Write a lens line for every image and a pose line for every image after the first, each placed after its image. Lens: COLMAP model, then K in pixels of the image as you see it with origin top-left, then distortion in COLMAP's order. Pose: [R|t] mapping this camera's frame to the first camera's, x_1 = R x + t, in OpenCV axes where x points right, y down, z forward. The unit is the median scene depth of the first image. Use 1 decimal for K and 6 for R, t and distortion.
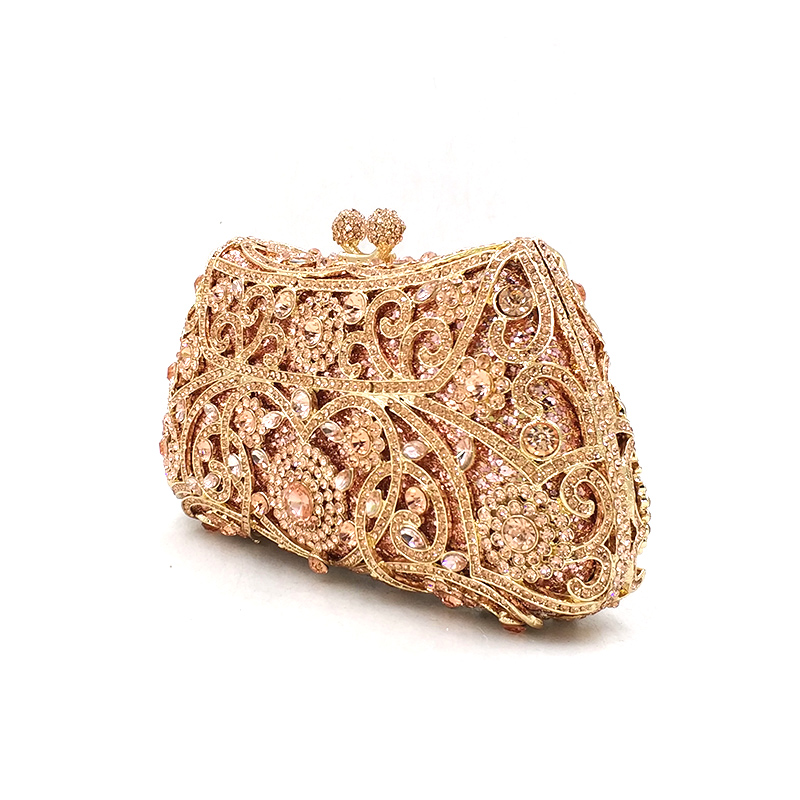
lens RADIAL K [[1098.1, 0, 377.7], [0, 1098.1, 414.2], [0, 0, 1]] dist [0.080474, 0.000000]
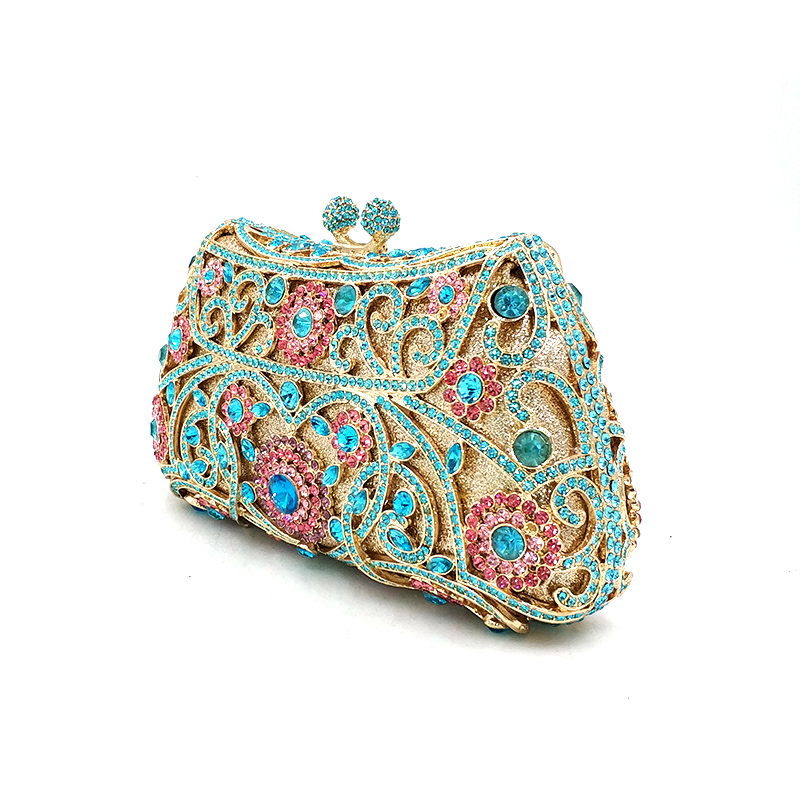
lens RADIAL K [[1000.6, 0, 402.0], [0, 1000.6, 405.8], [0, 0, 1]] dist [0.055413, 0.000000]
pose [[0.999379, 0.022269, 0.027310, 0.007192], [-0.023380, 0.998883, 0.041054, -0.041420], [-0.026365, -0.041667, 0.998784, 0.109640]]
